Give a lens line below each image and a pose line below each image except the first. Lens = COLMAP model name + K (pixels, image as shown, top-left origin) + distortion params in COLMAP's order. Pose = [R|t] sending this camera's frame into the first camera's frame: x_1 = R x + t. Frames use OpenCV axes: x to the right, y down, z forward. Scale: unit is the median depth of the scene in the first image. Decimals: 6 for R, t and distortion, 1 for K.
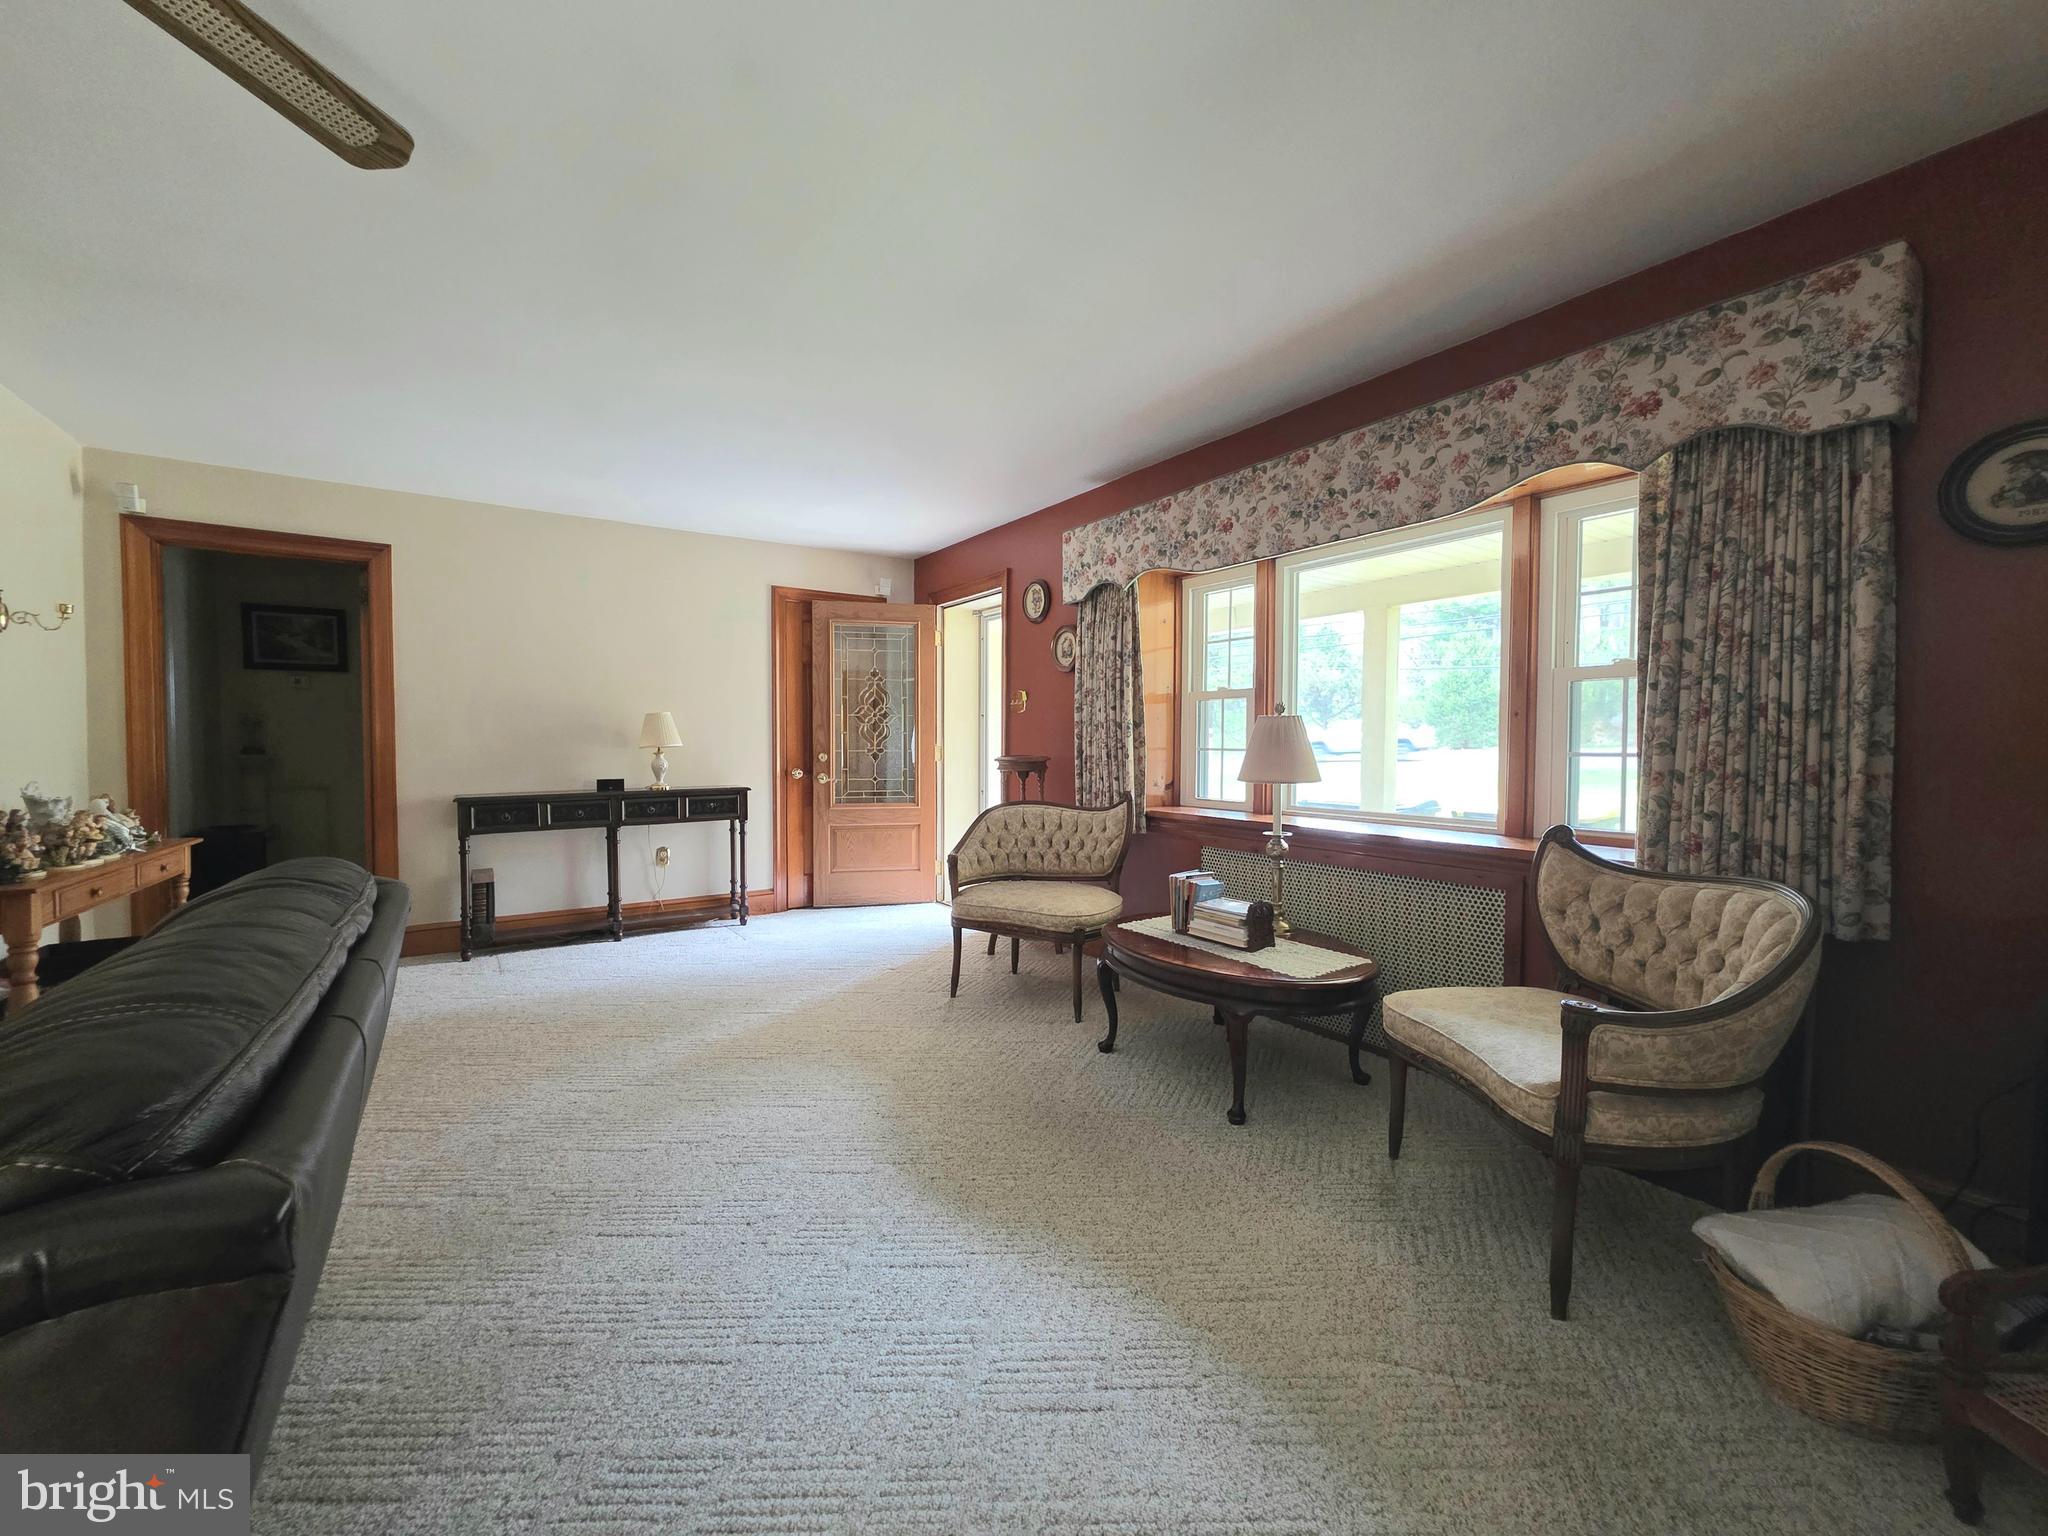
lens RADIAL K [[814.7, 0, 1022.6], [0, 814.7, 765.5], [0, 0, 1]] dist [0.000523, -0.000486]
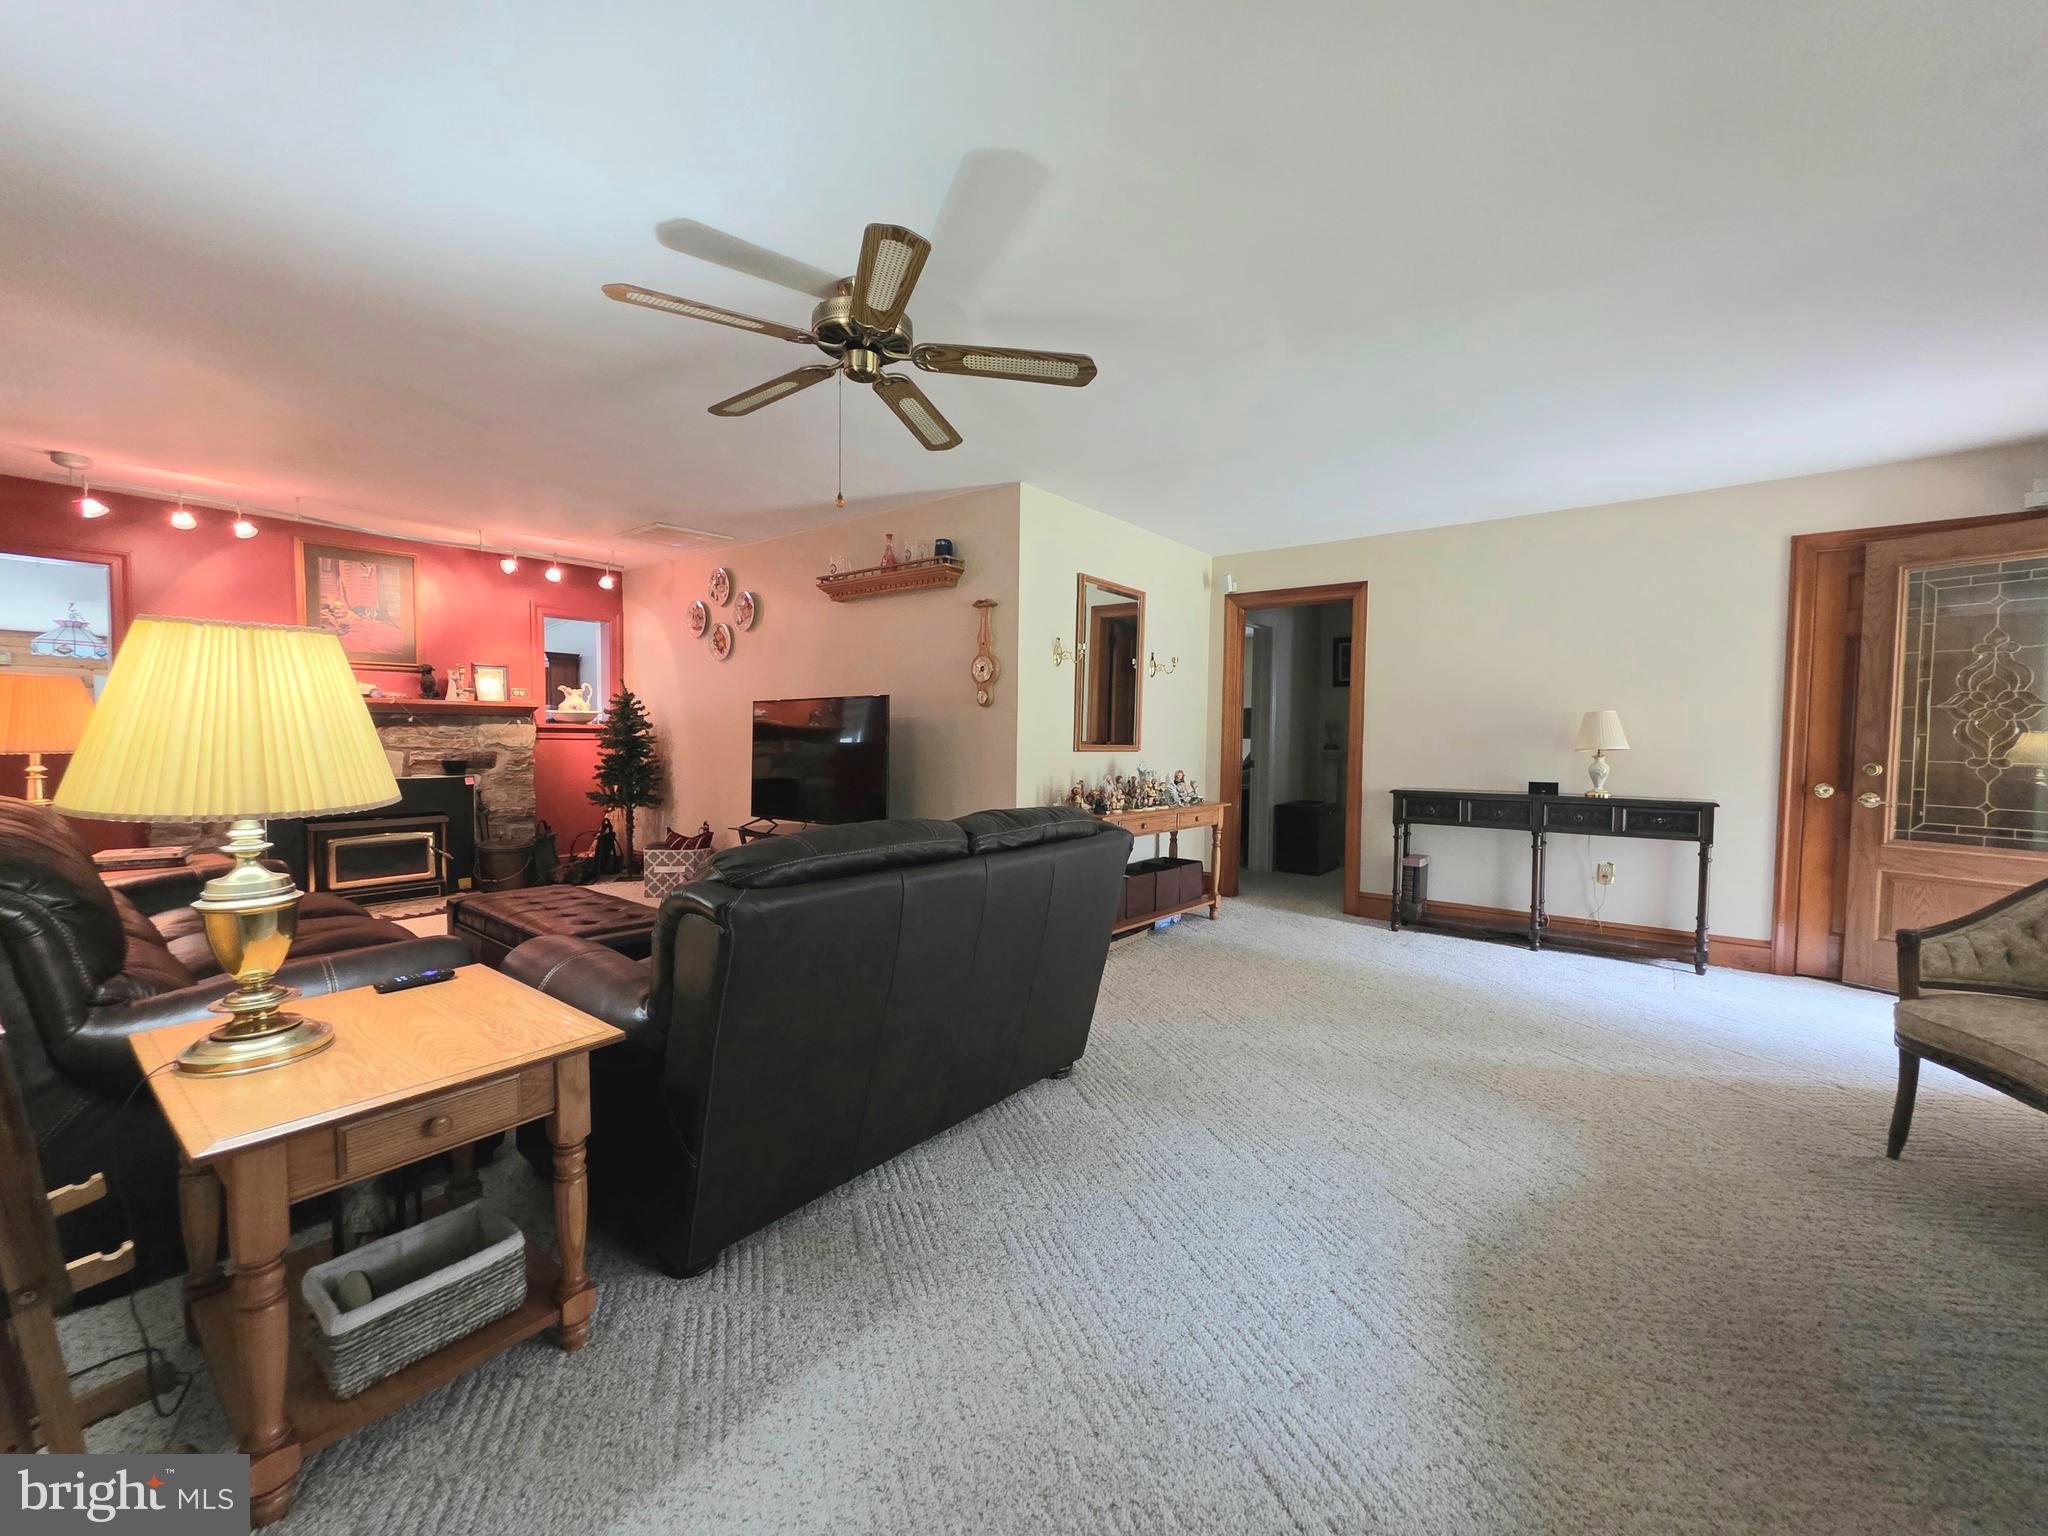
lens RADIAL K [[814.7, 0, 1022.6], [0, 814.7, 765.5], [0, 0, 1]] dist [0.000523, -0.000486]
pose [[0.297278, 0.037627, -0.954049, 0.280645], [-0.039702, 0.998846, 0.027023, -0.005460], [0.953965, 0.029844, 0.298429, 0.158818]]
